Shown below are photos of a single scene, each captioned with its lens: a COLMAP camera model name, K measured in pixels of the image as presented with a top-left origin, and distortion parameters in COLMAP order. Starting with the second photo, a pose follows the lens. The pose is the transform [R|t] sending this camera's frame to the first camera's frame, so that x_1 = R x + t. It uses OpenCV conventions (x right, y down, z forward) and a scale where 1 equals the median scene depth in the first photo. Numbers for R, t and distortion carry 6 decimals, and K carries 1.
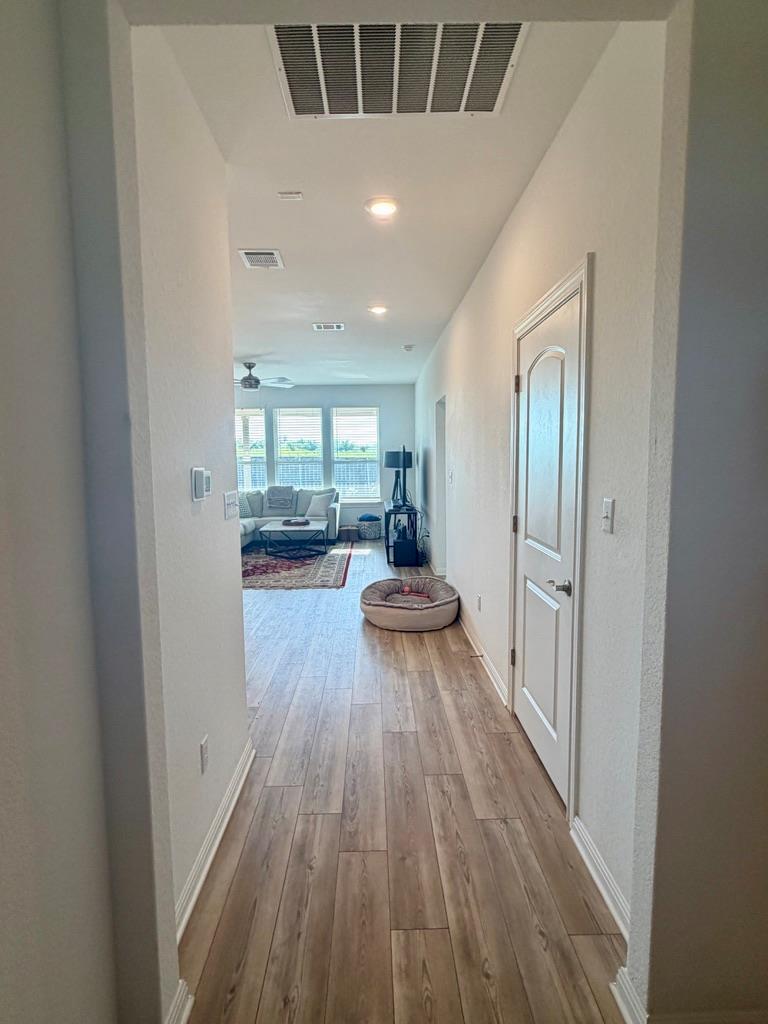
lens RADIAL K [[543.9, 0, 384.0], [0, 543.9, 512.0], [0, 0, 1]] dist [0.000042, 0.000009]
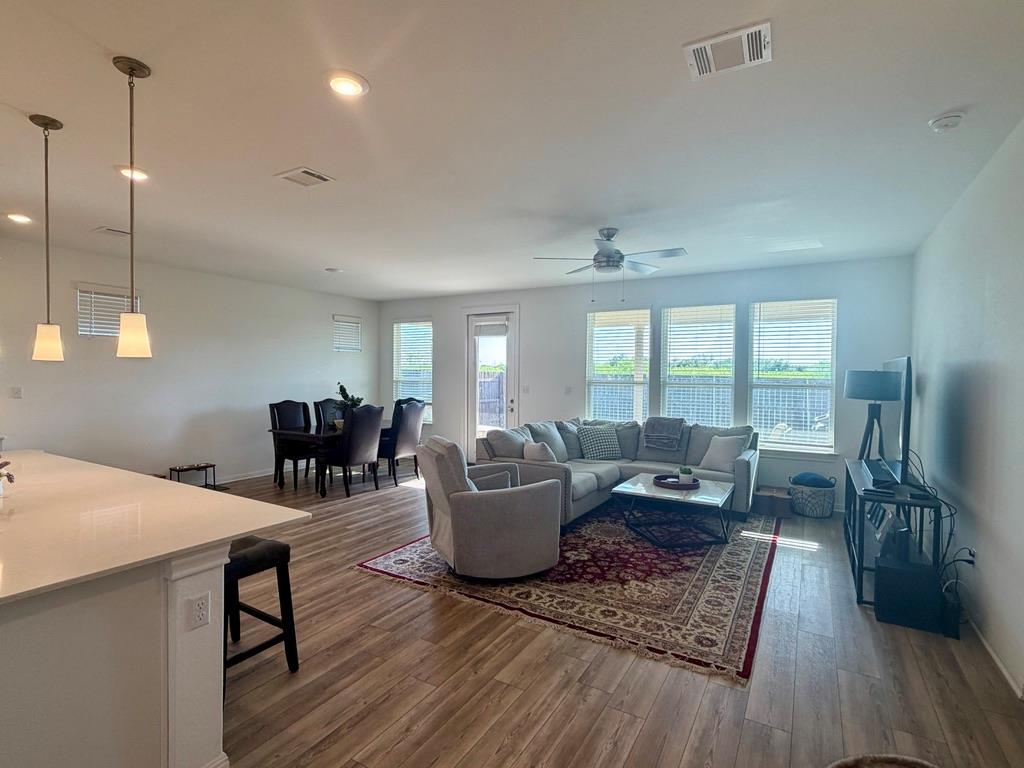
lens RADIAL K [[505.5, 0, 512.0], [0, 505.5, 384.0], [0, 0, 1]] dist [0.002258, 0.000253]
pose [[0.849770, 0.033150, -0.526110, -0.019069], [-0.075942, 0.995309, -0.059947, -0.037442], [0.521654, 0.090895, 0.848301, 0.351895]]
